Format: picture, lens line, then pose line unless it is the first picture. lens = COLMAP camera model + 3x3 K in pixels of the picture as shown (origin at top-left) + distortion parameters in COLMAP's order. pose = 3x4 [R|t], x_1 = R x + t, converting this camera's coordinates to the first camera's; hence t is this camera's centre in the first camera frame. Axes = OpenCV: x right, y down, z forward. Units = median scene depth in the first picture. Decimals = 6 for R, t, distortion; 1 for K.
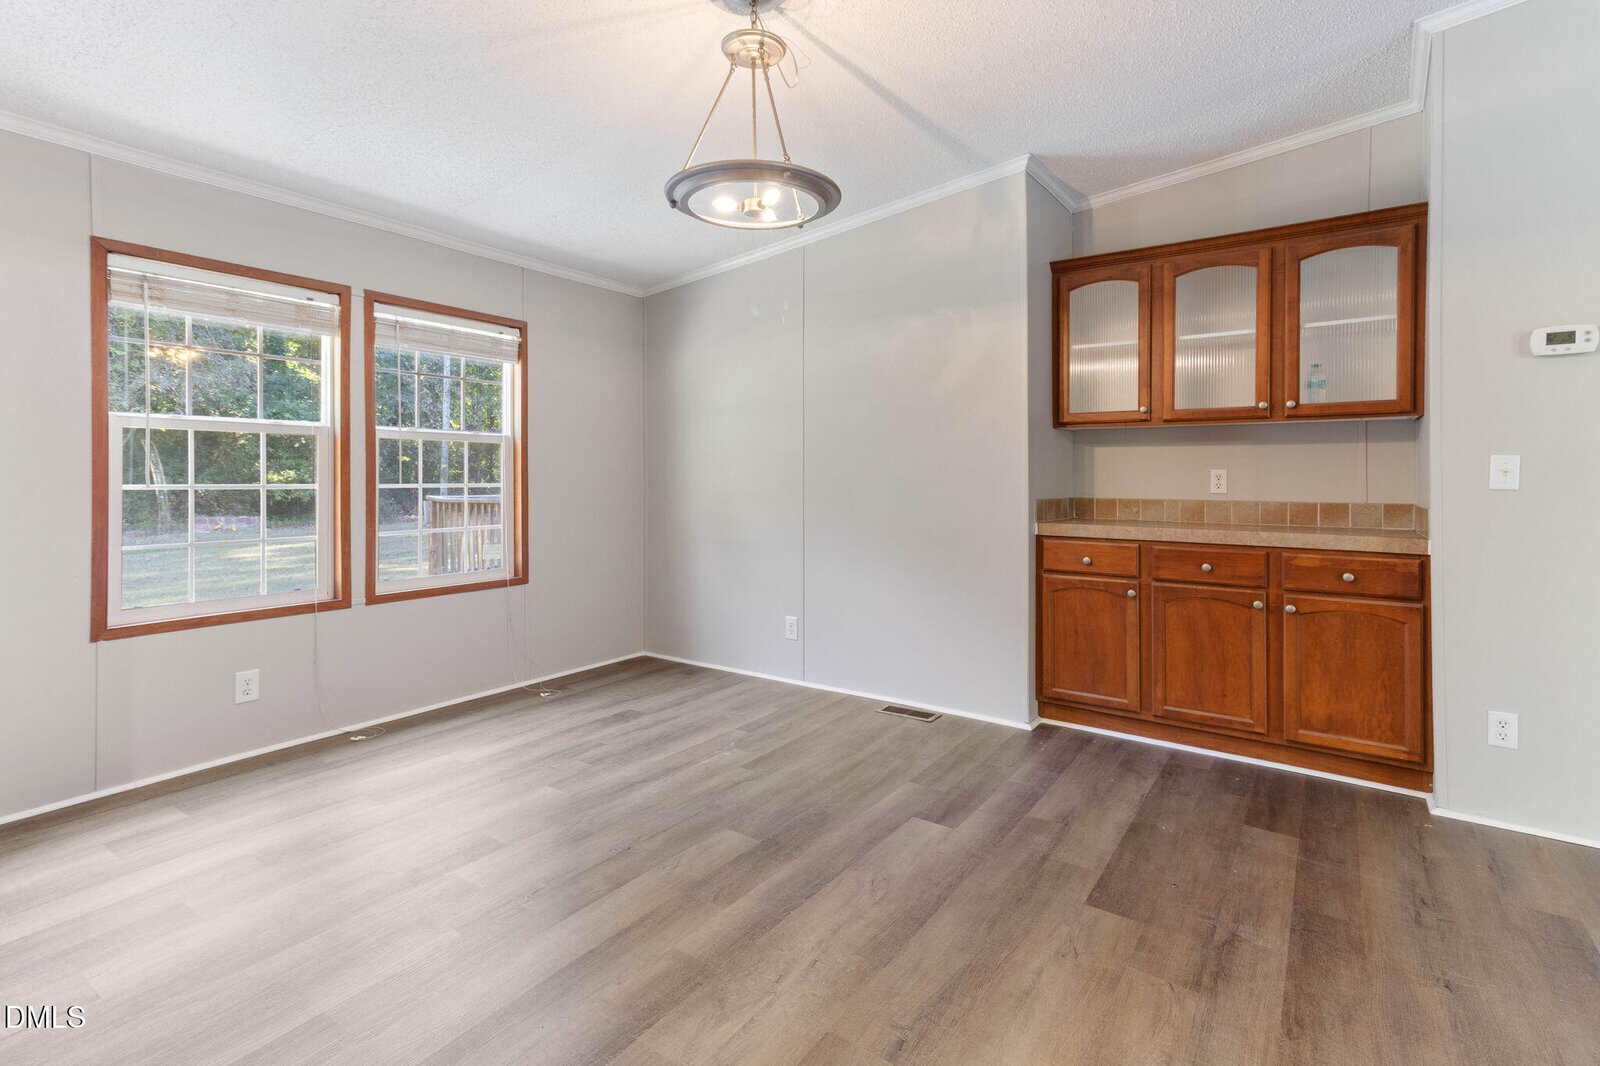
lens RADIAL K [[766.2, 0, 802.7], [0, 766.2, 468.2], [0, 0, 1]] dist [0.022343, 0.000214]
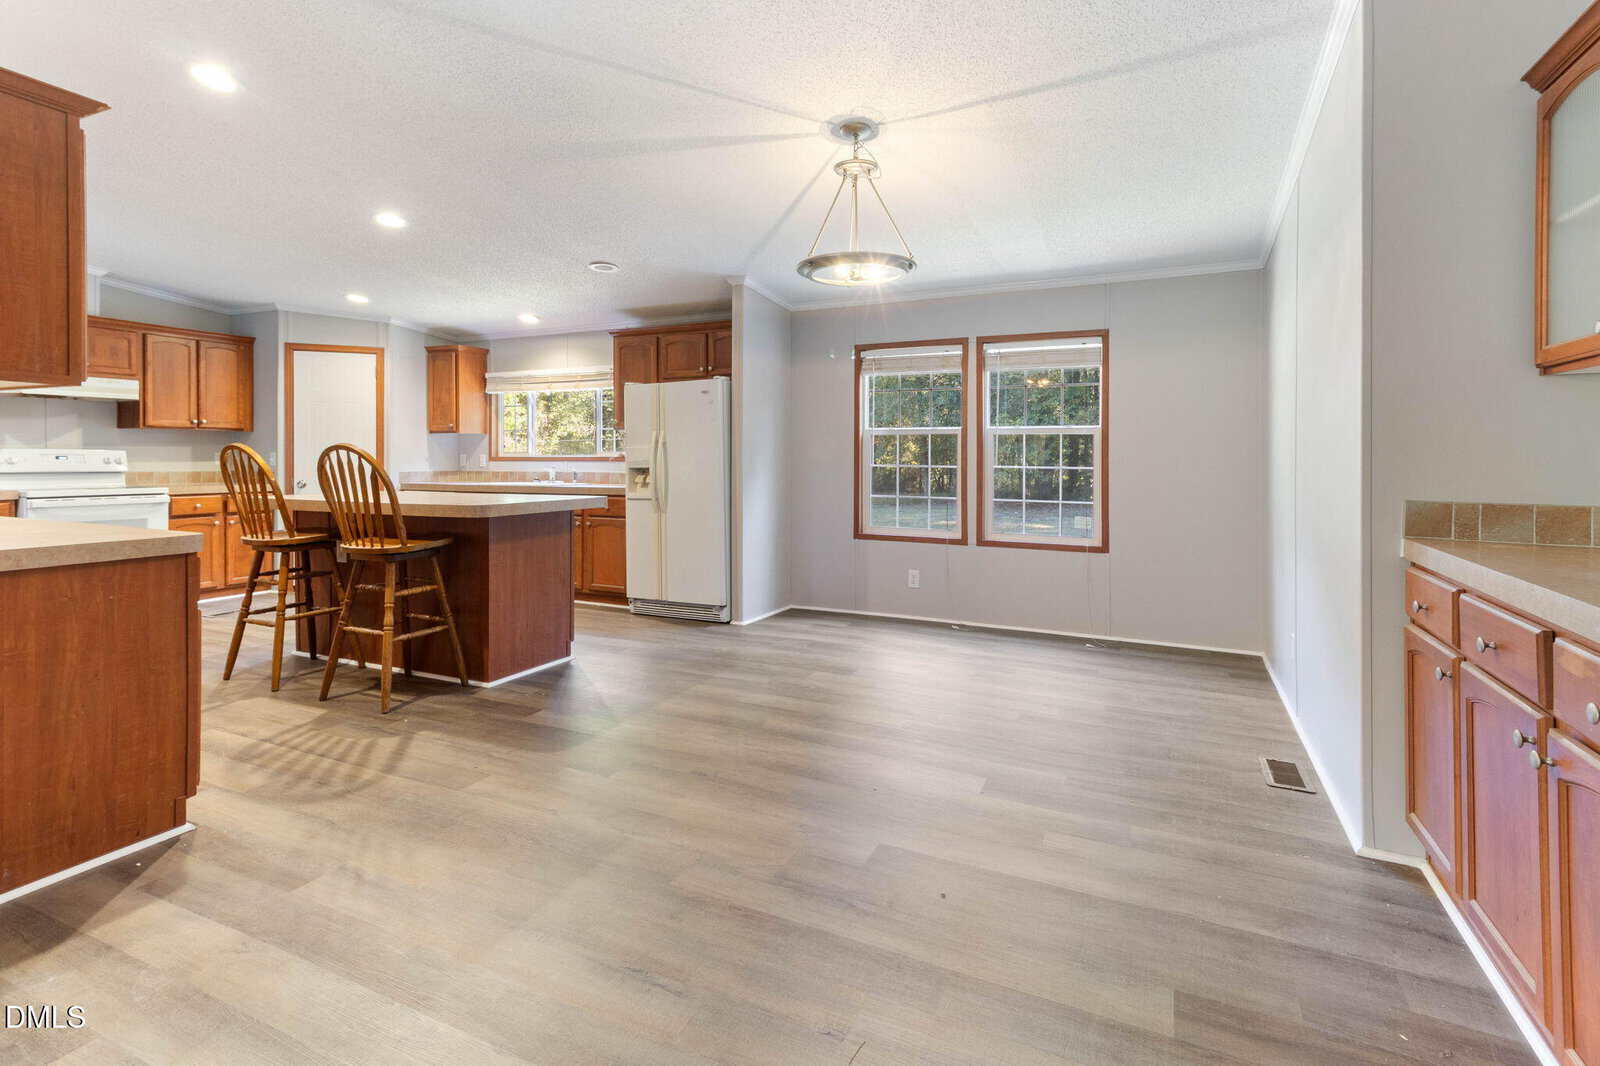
lens RADIAL K [[766.2, 0, 802.7], [0, 766.2, 468.2], [0, 0, 1]] dist [0.022343, 0.000214]
pose [[0.146996, 0.012241, -0.989061, 0.878944], [0.003773, 0.999909, 0.012936, 0.004820], [0.989130, -0.005633, 0.146936, 0.445087]]
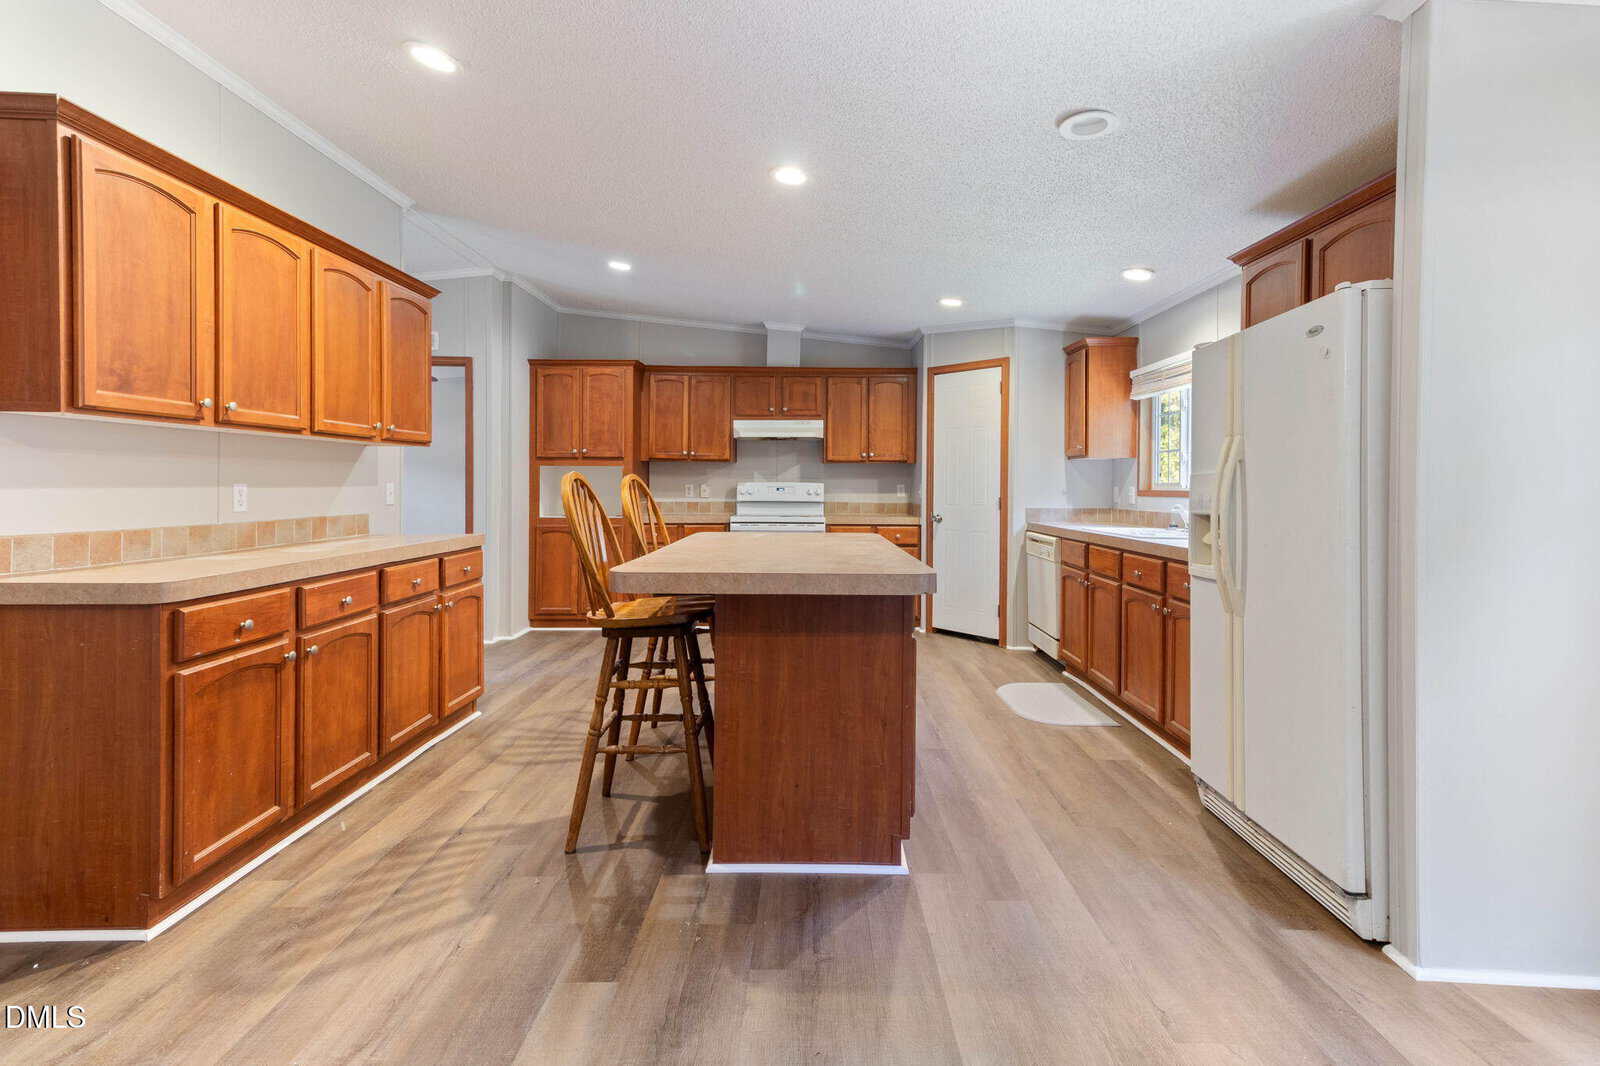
lens RADIAL K [[749.3, 0, 801.6], [0, 749.3, 491.8], [0, 0, 1]] dist [0.019261, 0.000081]
pose [[-0.830888, -0.002101, -0.556435, 0.005282], [-0.003742, 0.999991, 0.001812, 0.000745], [0.556427, 0.003588, -0.830889, 0.751298]]
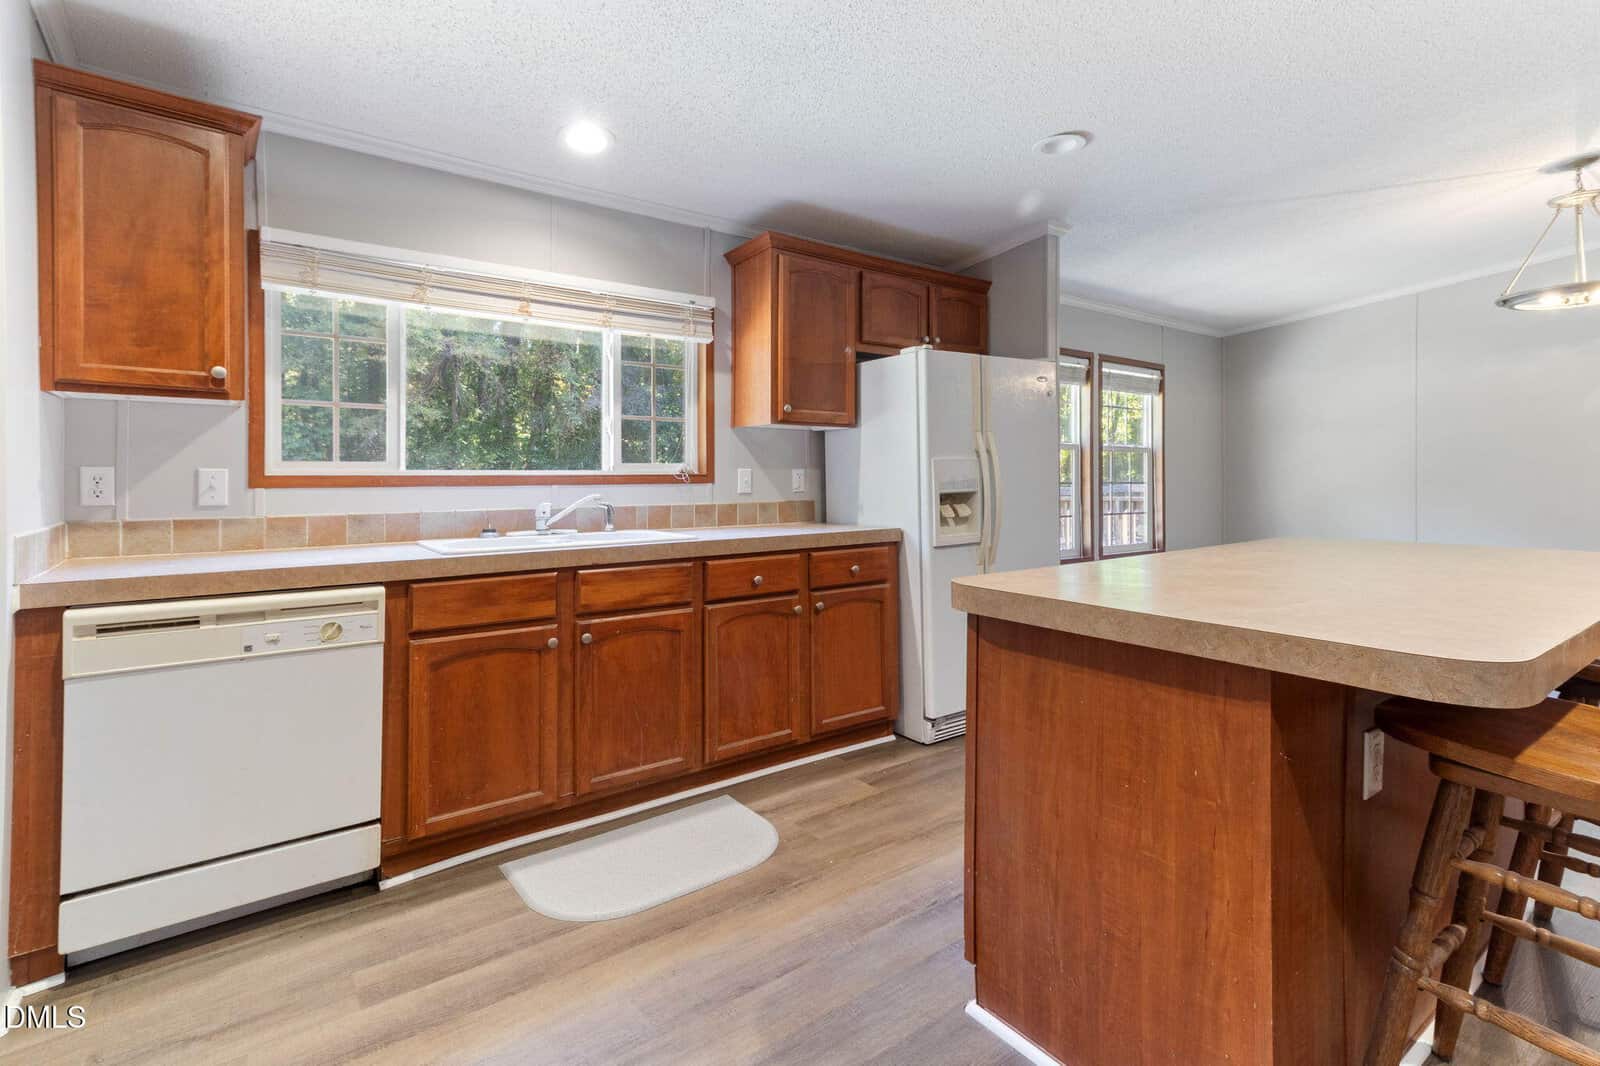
lens RADIAL K [[751.7, 0, 791.8], [0, 751.7, 473.7], [0, 0, 1]] dist [0.021925, 0.000749]
pose [[0.942911, -0.000785, -0.333045, -0.649129], [0.002909, 0.999978, 0.005880, -0.005998], [0.333033, -0.006513, 0.942893, -0.606861]]
